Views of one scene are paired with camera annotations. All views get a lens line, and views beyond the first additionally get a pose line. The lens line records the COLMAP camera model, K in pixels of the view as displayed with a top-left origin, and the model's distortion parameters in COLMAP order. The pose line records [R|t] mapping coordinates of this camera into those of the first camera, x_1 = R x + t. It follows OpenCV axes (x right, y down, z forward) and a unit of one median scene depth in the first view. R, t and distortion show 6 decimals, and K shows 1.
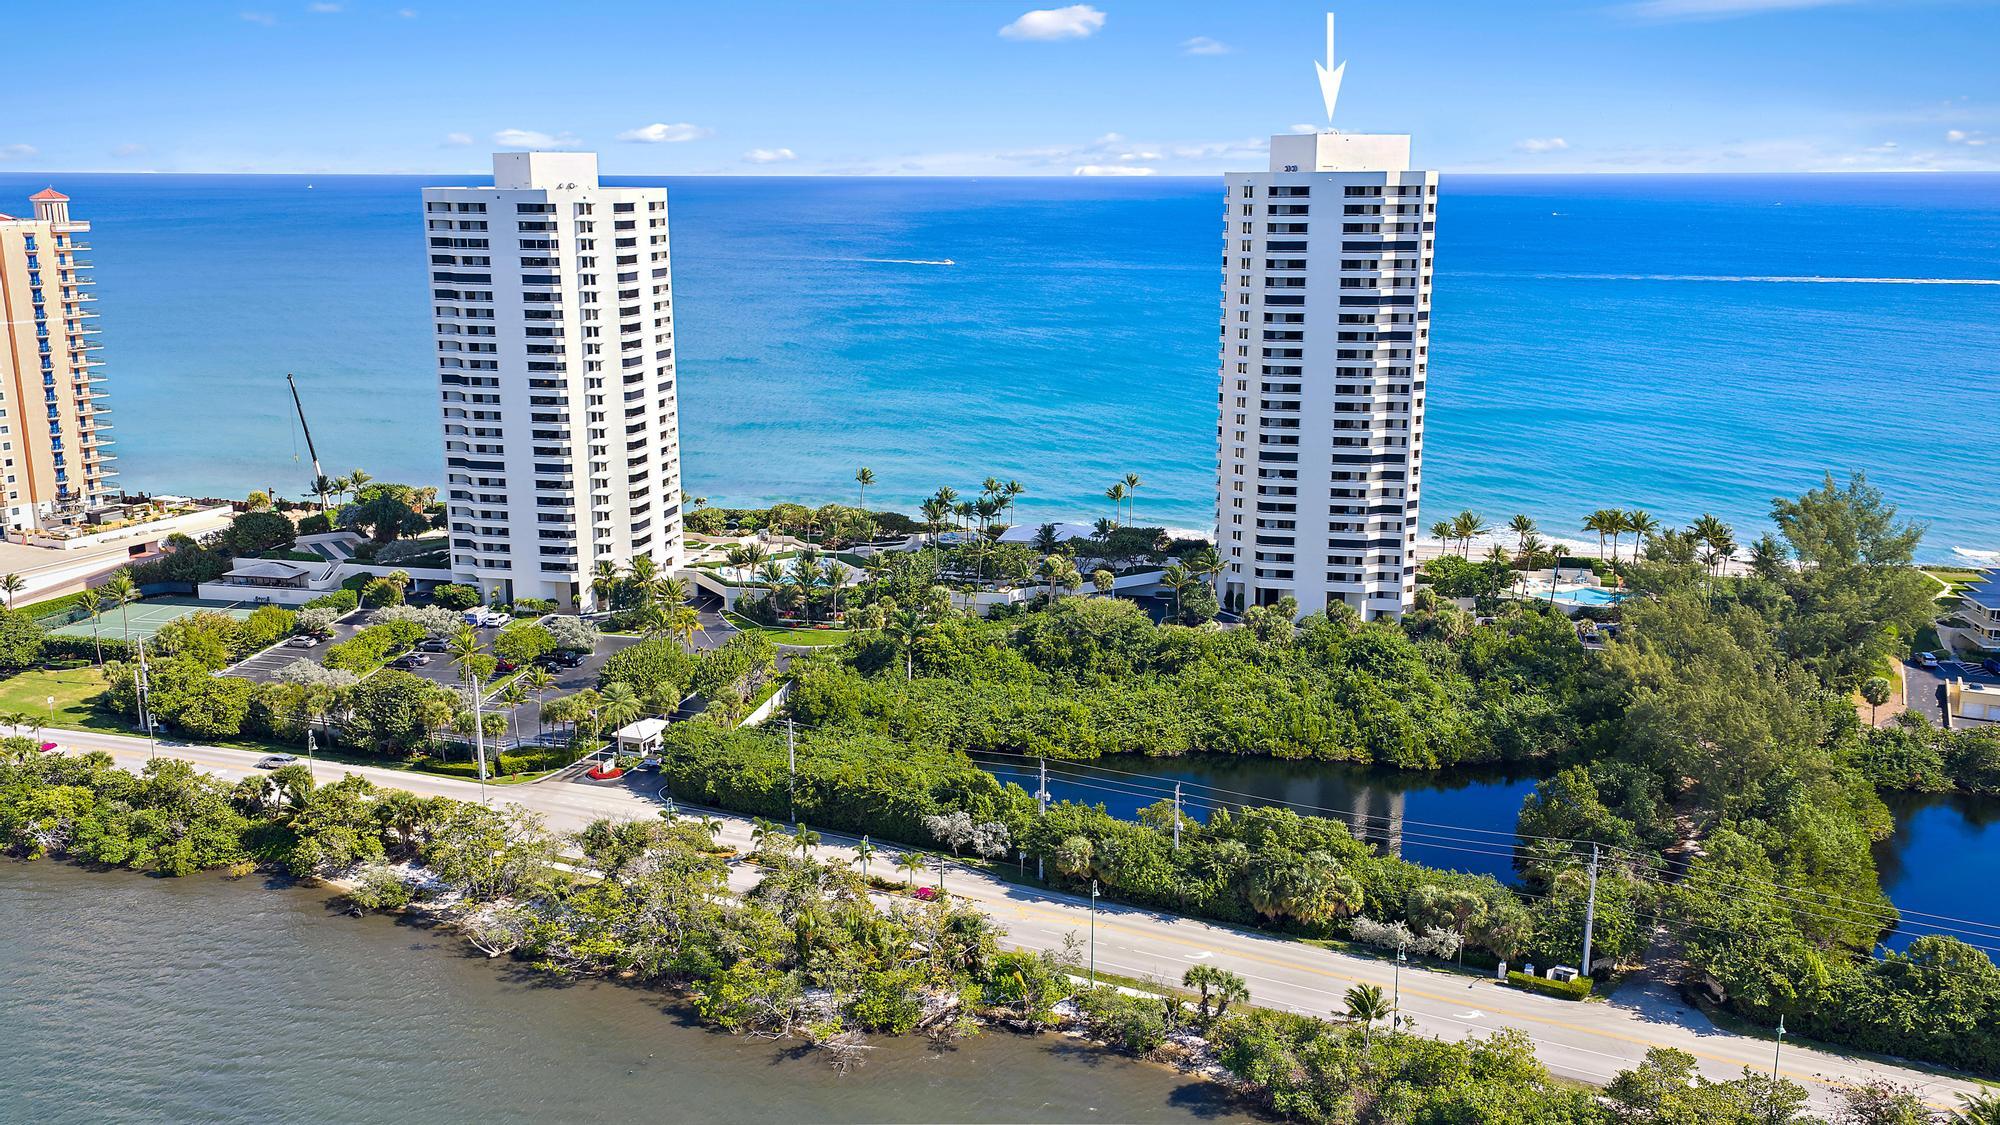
lens RADIAL K [[1686.0, 0, 1000.0], [0, 1686.0, 562.5], [0, 0, 1]] dist [0.049450, -0.003554]
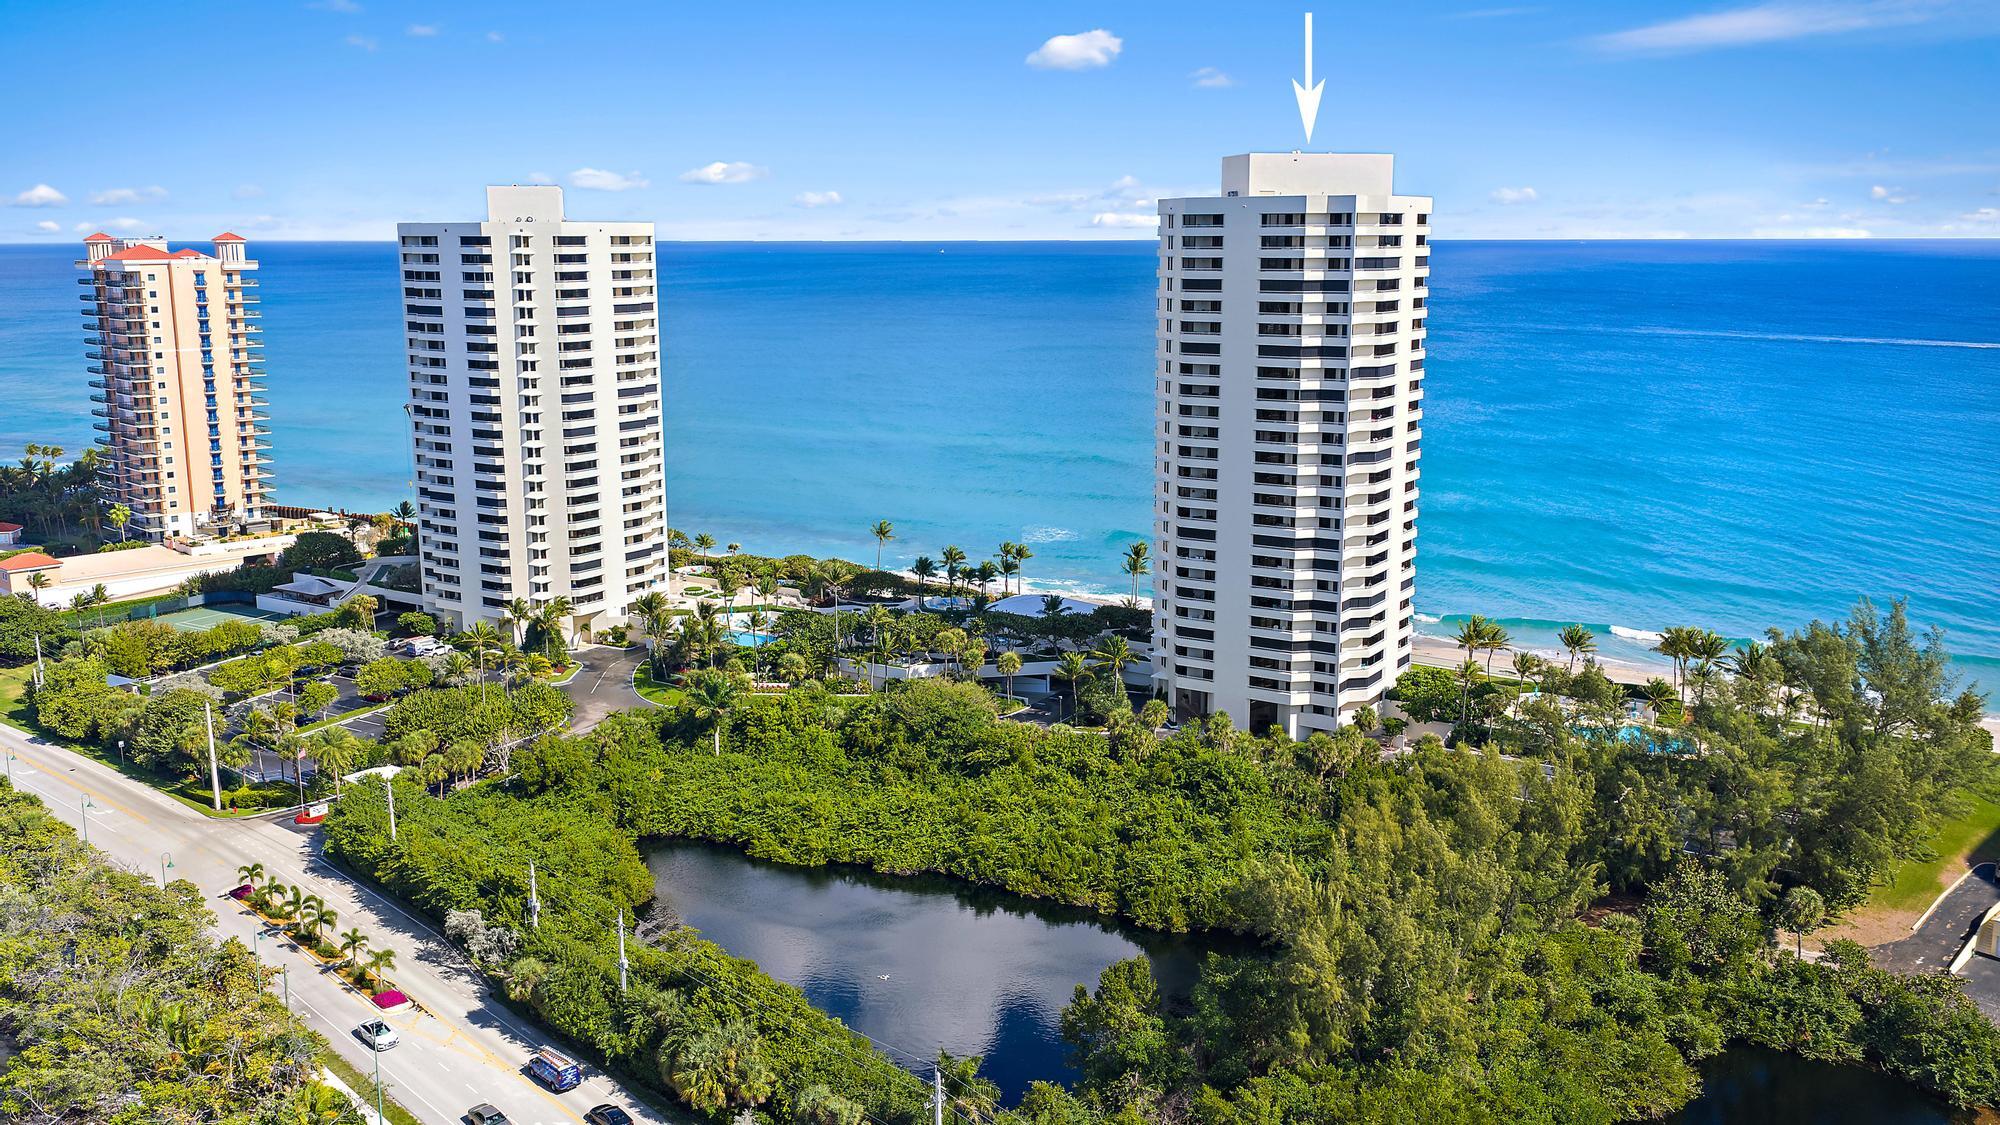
lens RADIAL K [[1673.4, 0, 1000.0], [0, 1673.4, 562.5], [0, 0, 1]] dist [0.008300, -0.011738]
pose [[0.940143, 0.064854, -0.334551, 0.350782], [-0.076038, 0.996896, -0.020429, -0.023819], [0.332187, 0.044645, 0.942156, 0.182060]]
